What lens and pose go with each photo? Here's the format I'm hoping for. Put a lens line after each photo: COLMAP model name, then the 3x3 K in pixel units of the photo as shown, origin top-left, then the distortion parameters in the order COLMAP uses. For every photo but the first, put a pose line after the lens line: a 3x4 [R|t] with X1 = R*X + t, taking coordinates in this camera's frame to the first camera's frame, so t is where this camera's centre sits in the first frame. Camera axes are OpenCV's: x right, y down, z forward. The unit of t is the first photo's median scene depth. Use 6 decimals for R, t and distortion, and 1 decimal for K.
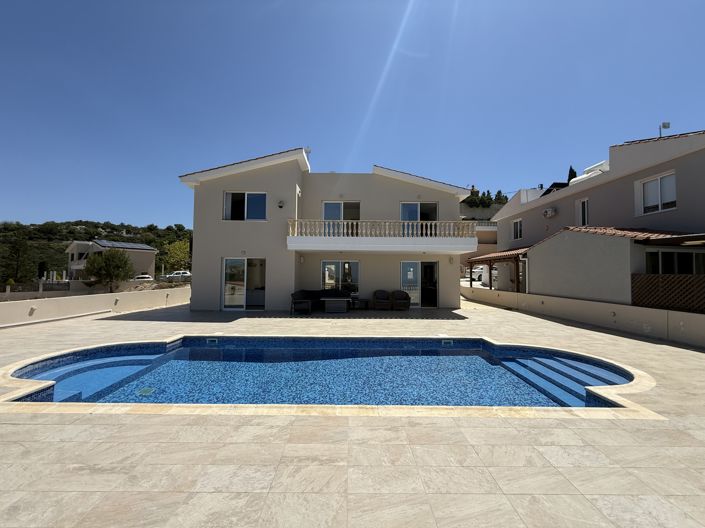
lens RADIAL K [[281.6, 0, 354.4], [0, 281.6, 268.7], [0, 0, 1]] dist [-0.000180, 0.000003]
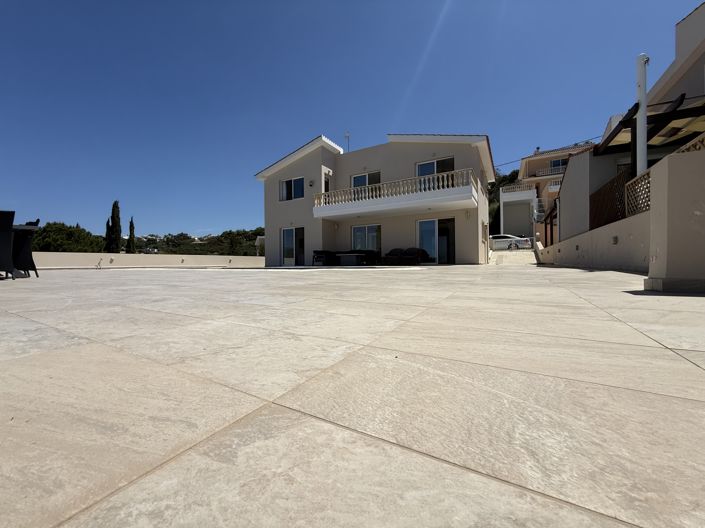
lens RADIAL K [[281.6, 0, 351.5], [0, 281.6, 263.1], [0, 0, 1]] dist [-0.000180, 0.000003]
pose [[0.857365, -0.022152, -0.514231, 0.541225], [0.031381, 0.999465, 0.009265, 0.127991], [0.513751, -0.024081, 0.857602, -0.020729]]
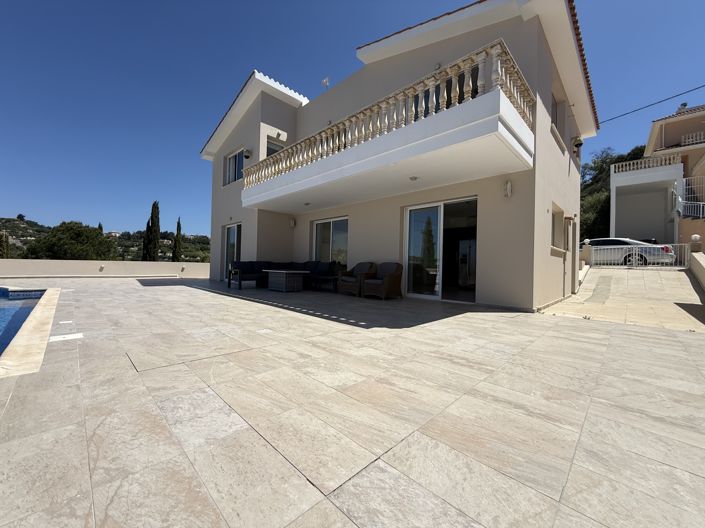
lens RADIAL K [[281.6, 0, 350.9], [0, 281.6, 262.8], [0, 0, 1]] dist [-0.000180, 0.000003]
pose [[0.696746, -0.001250, -0.717317, 0.519675], [-0.000382, 0.999998, -0.002113, 0.086601], [0.717318, 0.001746, 0.696743, 0.634639]]
